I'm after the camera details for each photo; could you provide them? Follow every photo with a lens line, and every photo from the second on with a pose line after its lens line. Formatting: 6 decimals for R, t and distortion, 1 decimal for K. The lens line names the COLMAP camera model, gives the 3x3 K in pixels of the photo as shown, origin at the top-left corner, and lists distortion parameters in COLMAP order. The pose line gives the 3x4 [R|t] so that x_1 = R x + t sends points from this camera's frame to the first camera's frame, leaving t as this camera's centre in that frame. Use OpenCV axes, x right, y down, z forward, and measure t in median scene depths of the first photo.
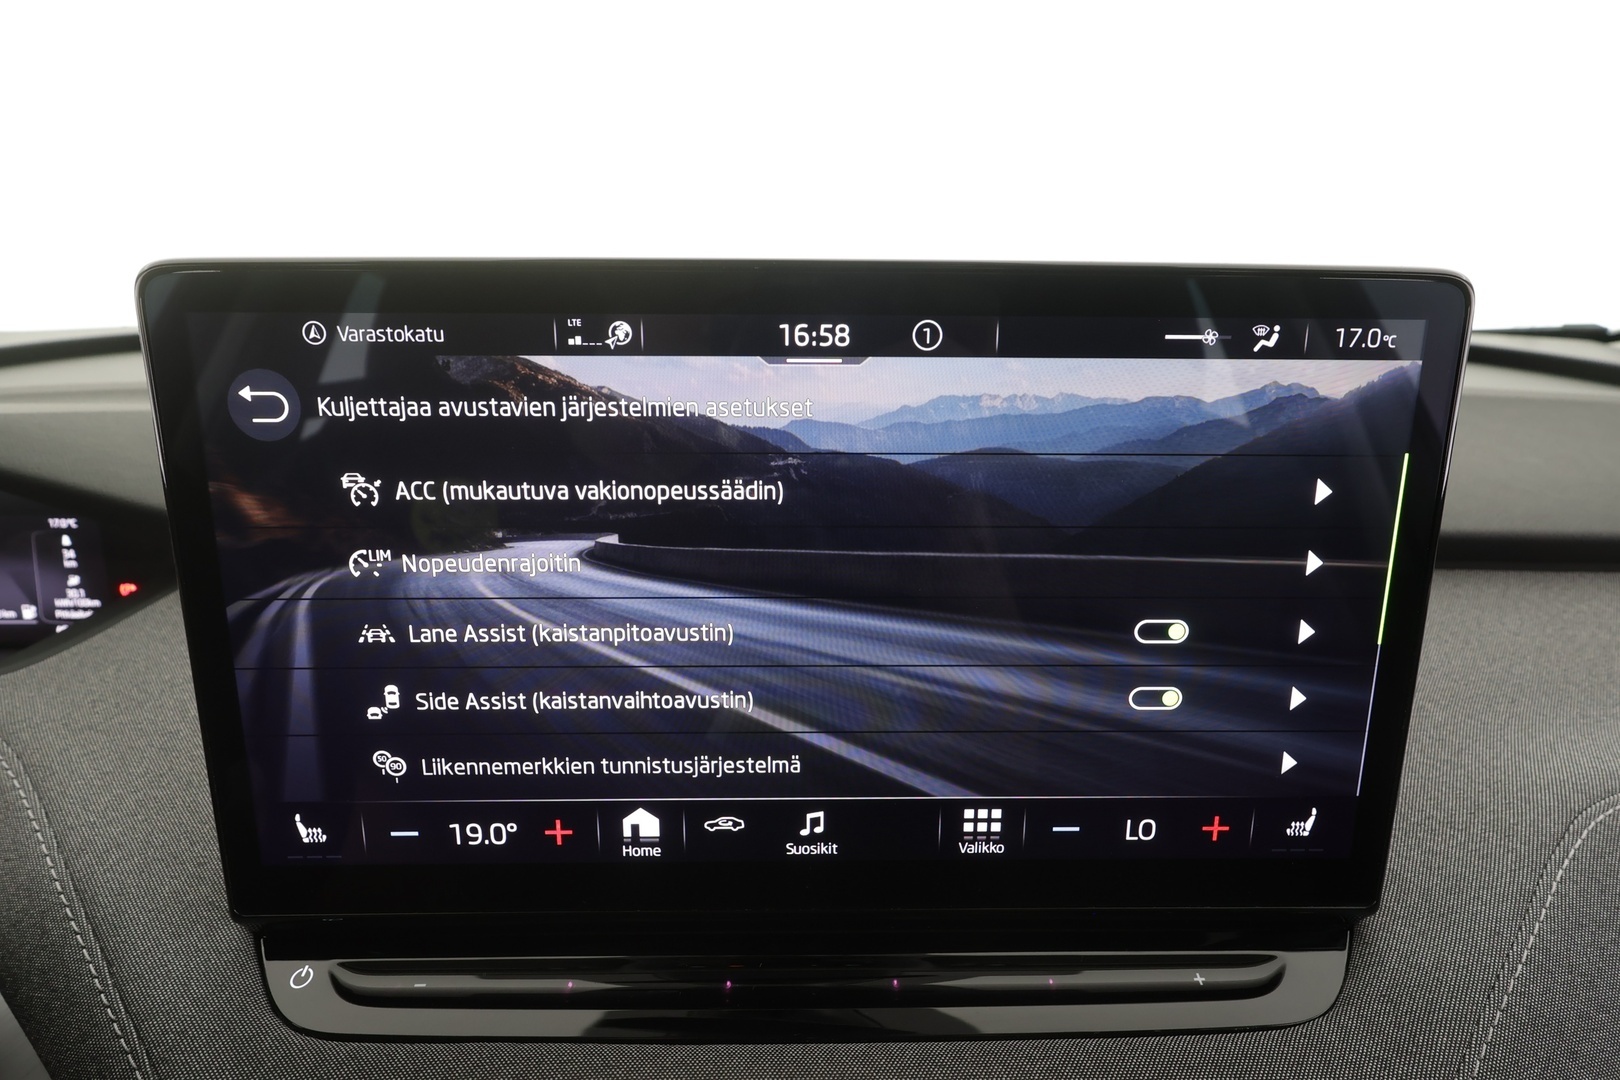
lens RADIAL K [[822.1, 0, 804.6], [0, 822.1, 543.6], [0, 0, 1]] dist [0.014520, 0.000345]
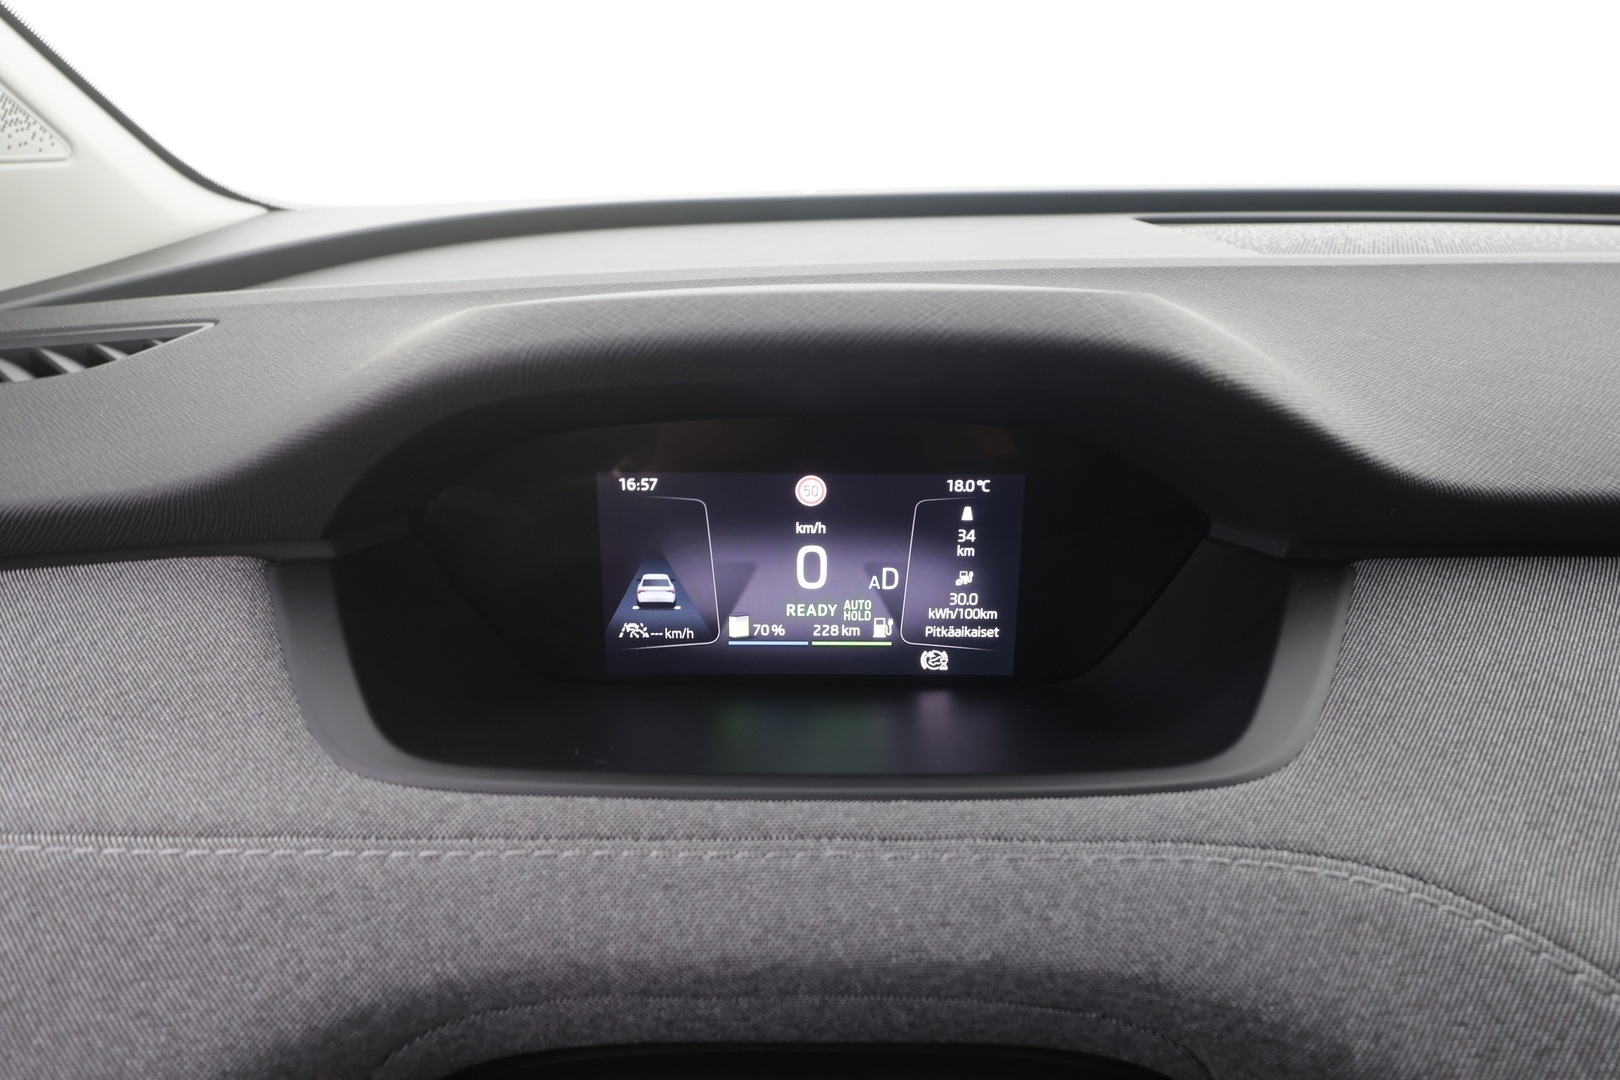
lens RADIAL K [[987.5, 0, 809.2], [0, 987.5, 543.0], [0, 0, 1]] dist [0.002313, 0.000647]
pose [[0.999822, 0.002009, -0.018738, -2.510167], [-0.001059, 0.998721, 0.050544, -0.048496], [0.018815, -0.050515, 0.998546, 0.679305]]
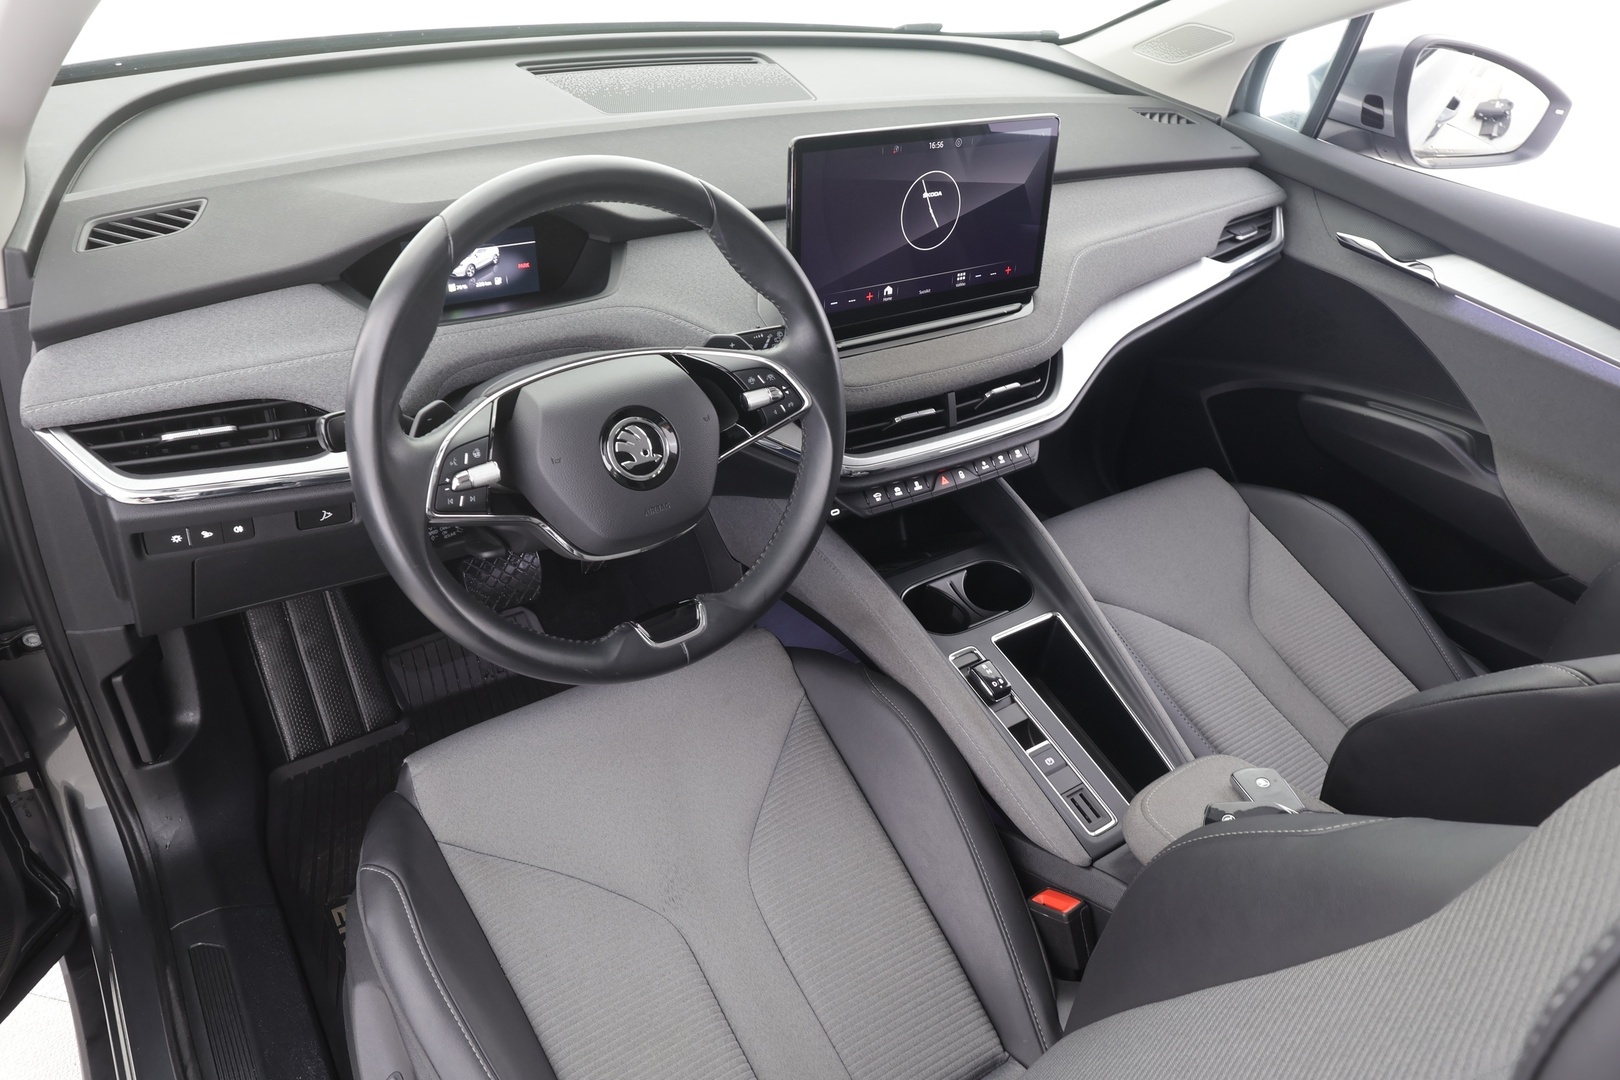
lens RADIAL K [[1086.5, 0, 816.6], [0, 1086.5, 535.1], [0, 0, 1]] dist [-0.000288, -0.003845]
pose [[0.828723, -0.258303, 0.496486, -4.461949], [0.084616, 0.934752, 0.345077, -0.456973], [-0.553226, -0.243962, 0.796507, -4.100359]]
